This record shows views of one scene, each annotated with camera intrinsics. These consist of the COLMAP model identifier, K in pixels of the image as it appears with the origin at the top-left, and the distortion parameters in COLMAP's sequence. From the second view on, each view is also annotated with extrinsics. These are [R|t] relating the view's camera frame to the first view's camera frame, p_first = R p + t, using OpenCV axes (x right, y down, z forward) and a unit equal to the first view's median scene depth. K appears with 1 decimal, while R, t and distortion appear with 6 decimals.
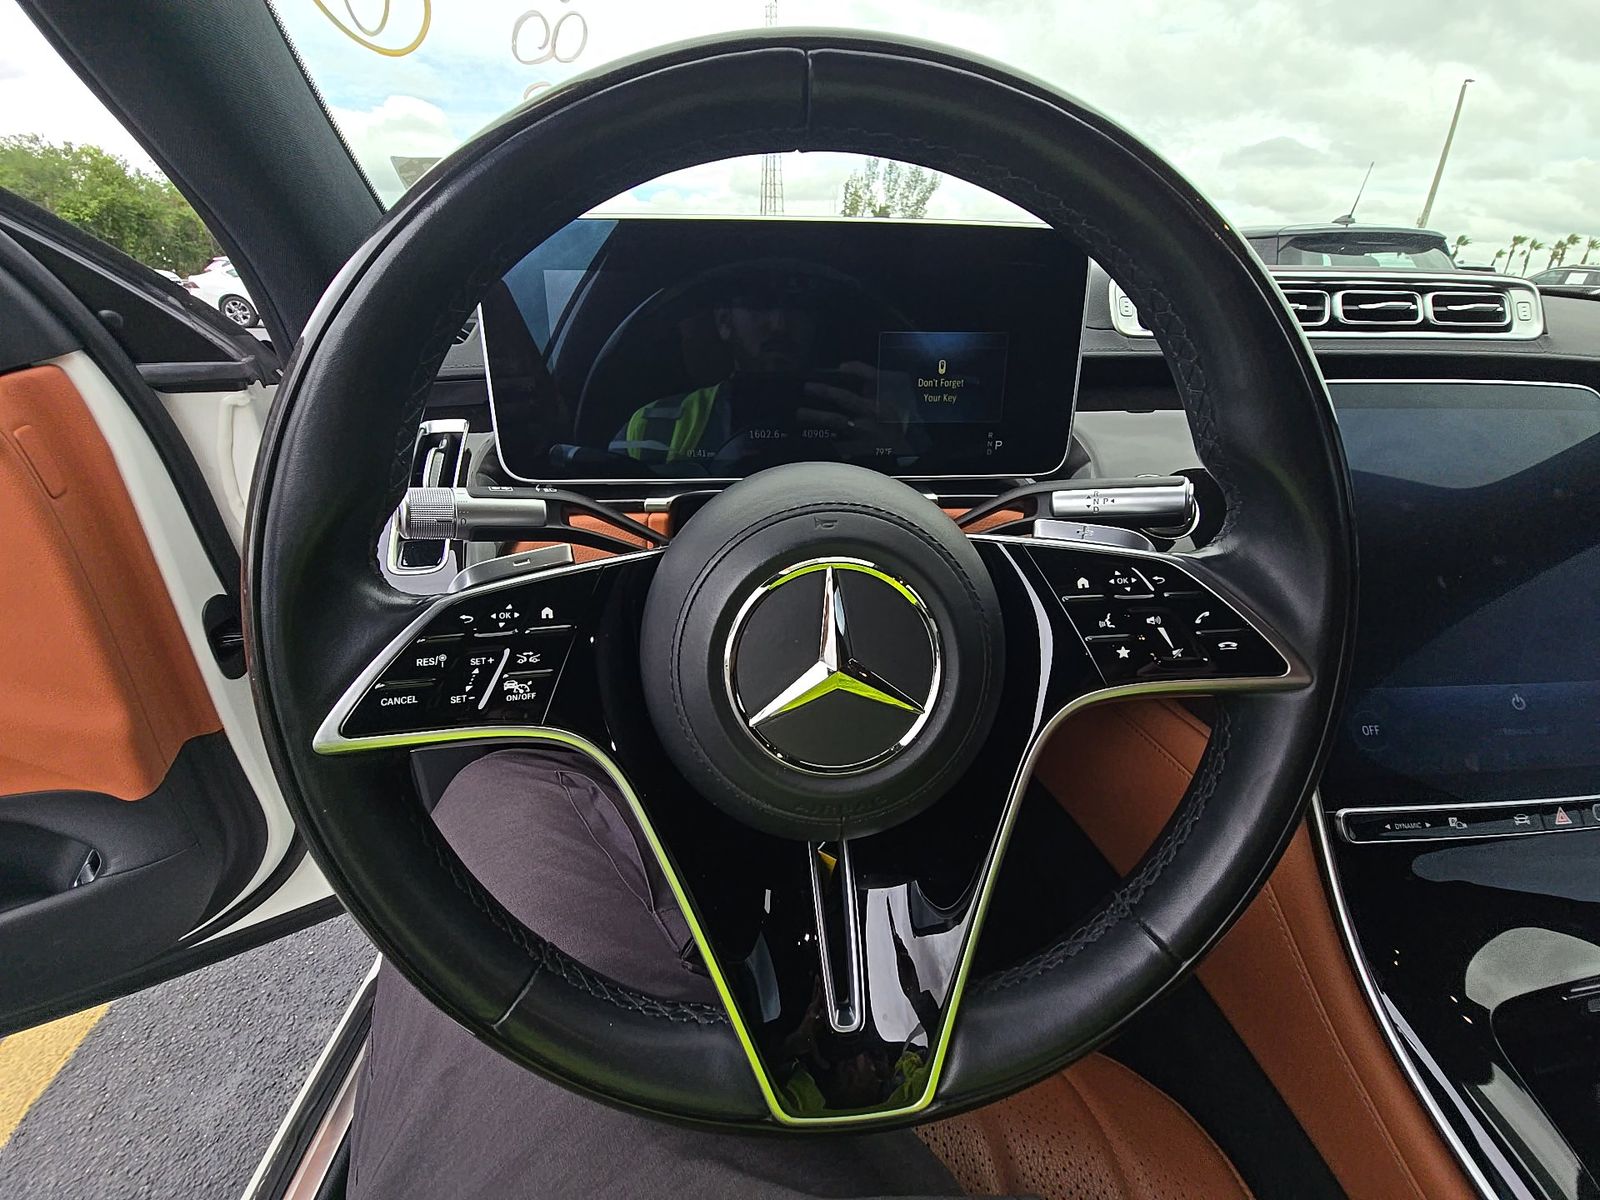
lens RADIAL K [[646.3, 0, 781.0], [0, 646.3, 591.9], [0, 0, 1]] dist [0.000156, -0.005508]
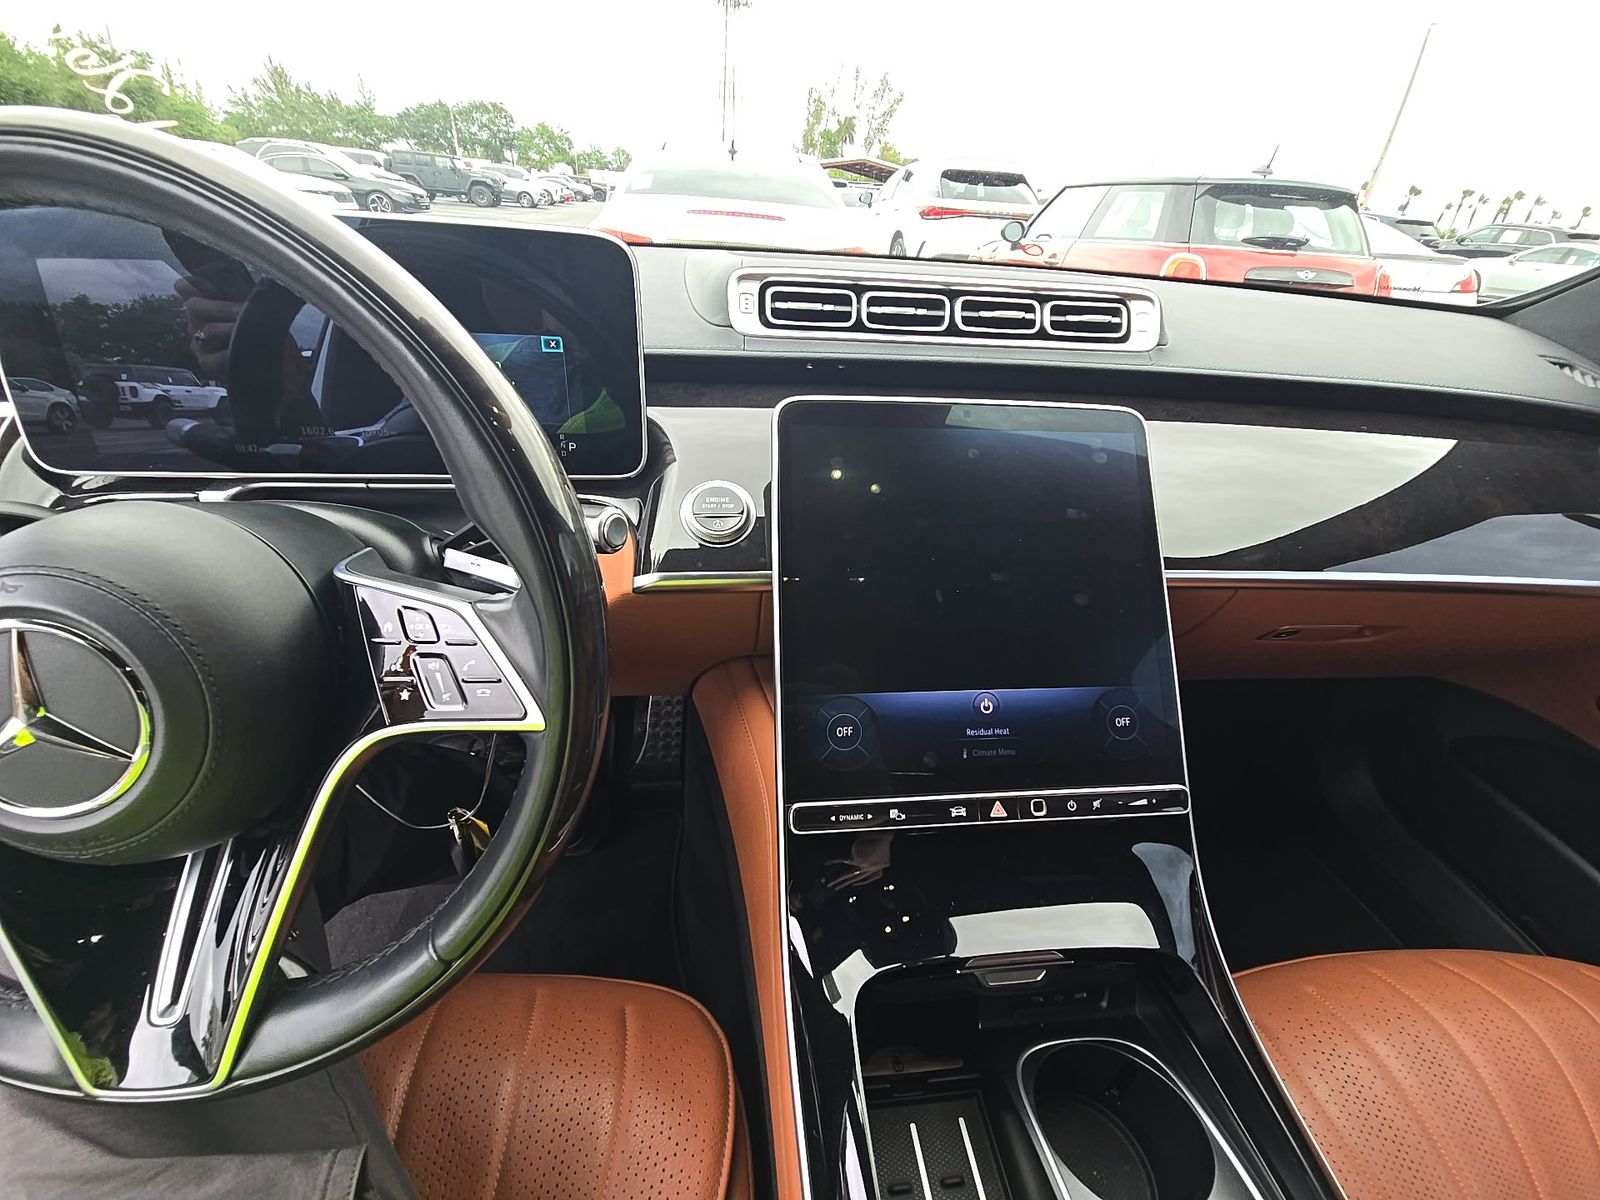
lens RADIAL K [[646.3, 0, 792.4], [0, 646.3, 577.9], [0, 0, 1]] dist [0.000156, -0.005508]
pose [[0.996974, 0.018968, 0.075383, 0.519872], [-0.025836, 0.995498, 0.091193, -0.103790], [-0.073314, -0.092865, 0.992976, -0.053900]]
